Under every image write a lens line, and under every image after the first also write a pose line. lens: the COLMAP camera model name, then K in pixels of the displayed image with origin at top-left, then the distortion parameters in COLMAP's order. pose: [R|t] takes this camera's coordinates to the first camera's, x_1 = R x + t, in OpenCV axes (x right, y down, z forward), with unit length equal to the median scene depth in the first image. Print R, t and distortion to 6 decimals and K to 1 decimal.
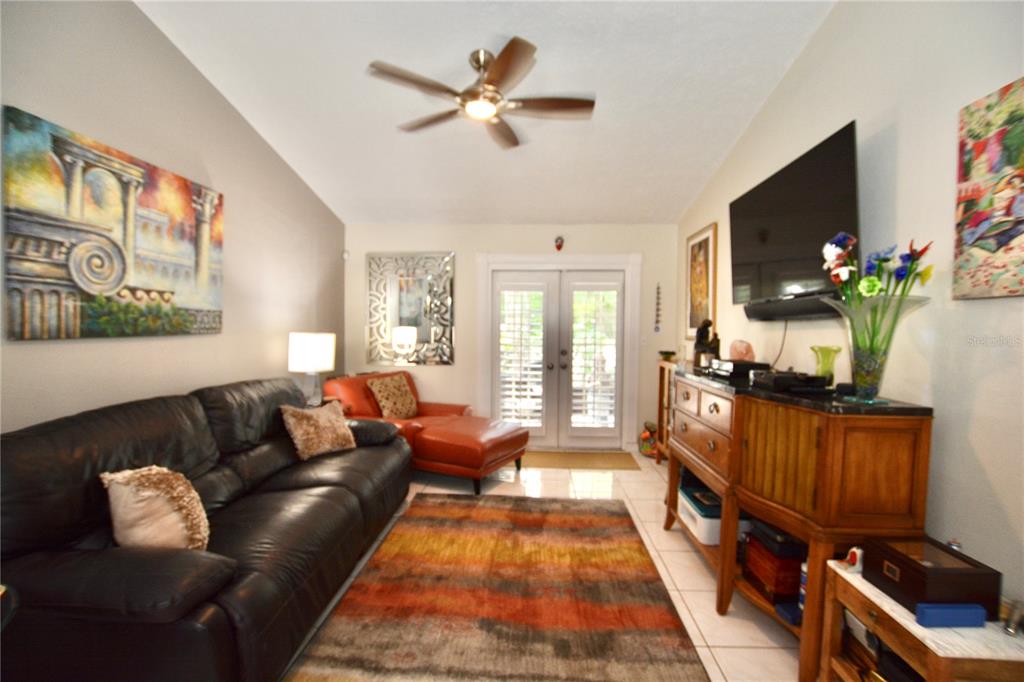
lens RADIAL K [[453.5, 0, 514.4], [0, 453.5, 341.2], [0, 0, 1]] dist [-0.028650, 0.004046]
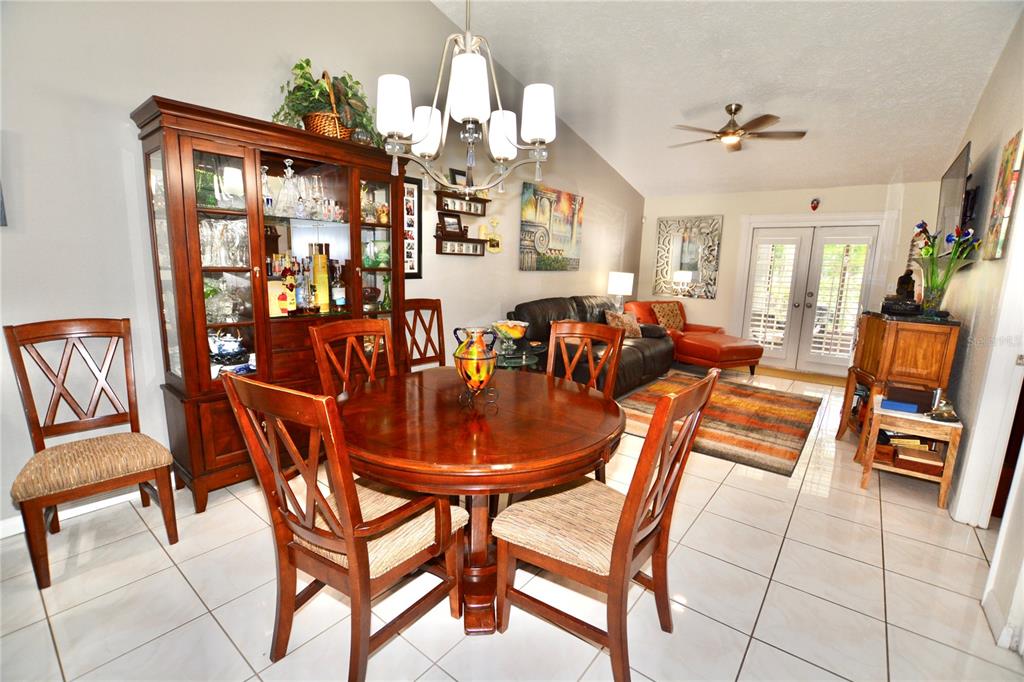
lens RADIAL K [[453.5, 0, 510.8], [0, 453.5, 343.1], [0, 0, 1]] dist [-0.028650, 0.004046]
pose [[0.811380, 0.112792, -0.573534, 0.271210], [-0.039739, 0.989580, 0.138393, 0.033553], [0.583167, -0.089498, 0.807407, -0.790554]]
